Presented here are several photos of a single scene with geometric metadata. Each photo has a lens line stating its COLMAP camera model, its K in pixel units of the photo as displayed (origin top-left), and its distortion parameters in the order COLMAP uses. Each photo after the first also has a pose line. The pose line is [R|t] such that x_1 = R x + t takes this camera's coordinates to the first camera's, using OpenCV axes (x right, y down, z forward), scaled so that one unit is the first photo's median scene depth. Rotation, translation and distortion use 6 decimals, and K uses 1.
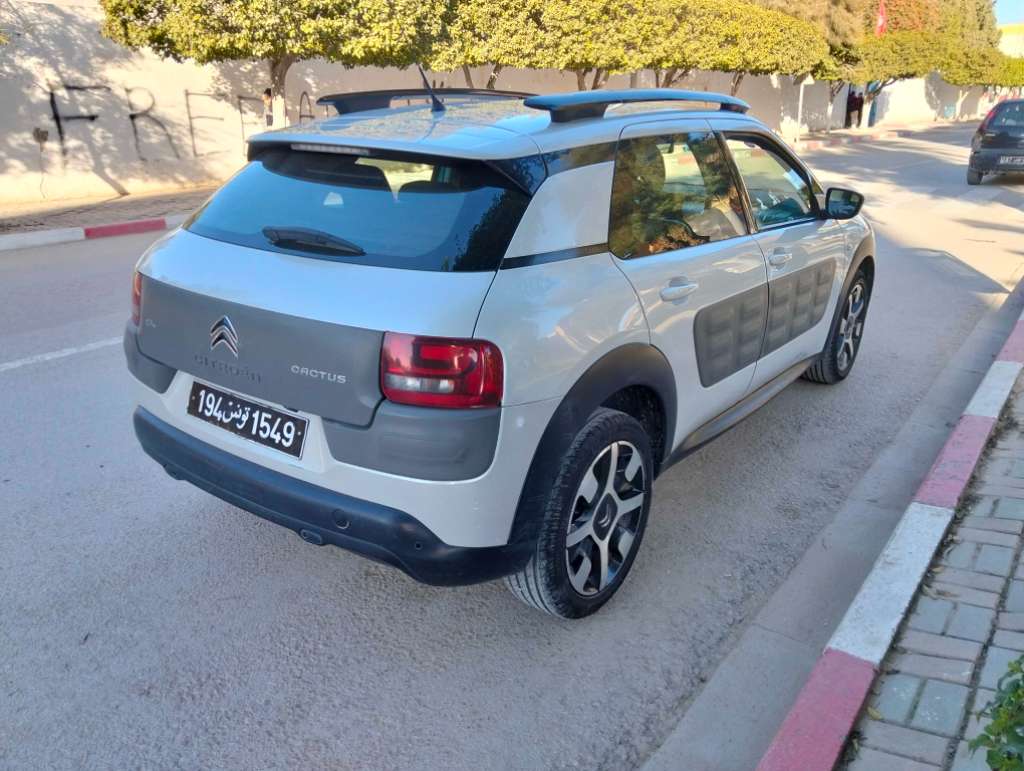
lens RADIAL K [[789.0, 0, 520.4], [0, 789.0, 382.4], [0, 0, 1]] dist [0.005038, -0.028047]
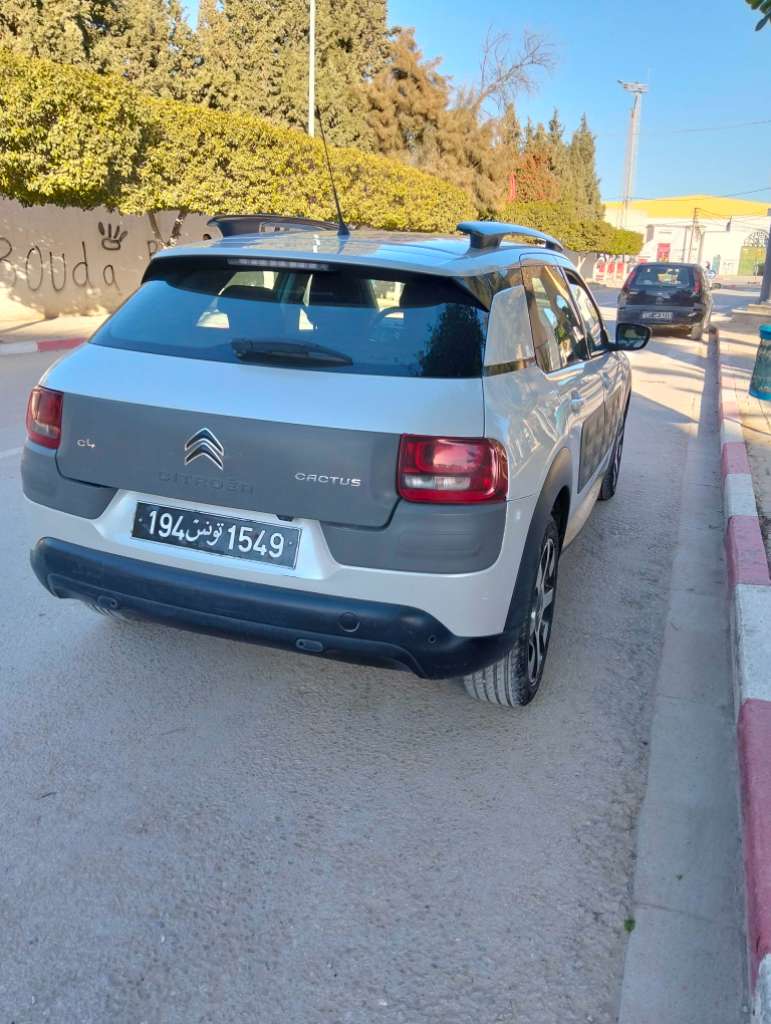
lens RADIAL K [[781.1, 0, 398.0], [0, 781.1, 516.7], [0, 0, 1]] dist [0.024394, -0.057424]
pose [[0.961776, -0.053159, 0.268627, -0.156841], [0.059183, 0.998144, -0.014371, 0.020229], [-0.267365, 0.029720, 0.963137, 0.004058]]
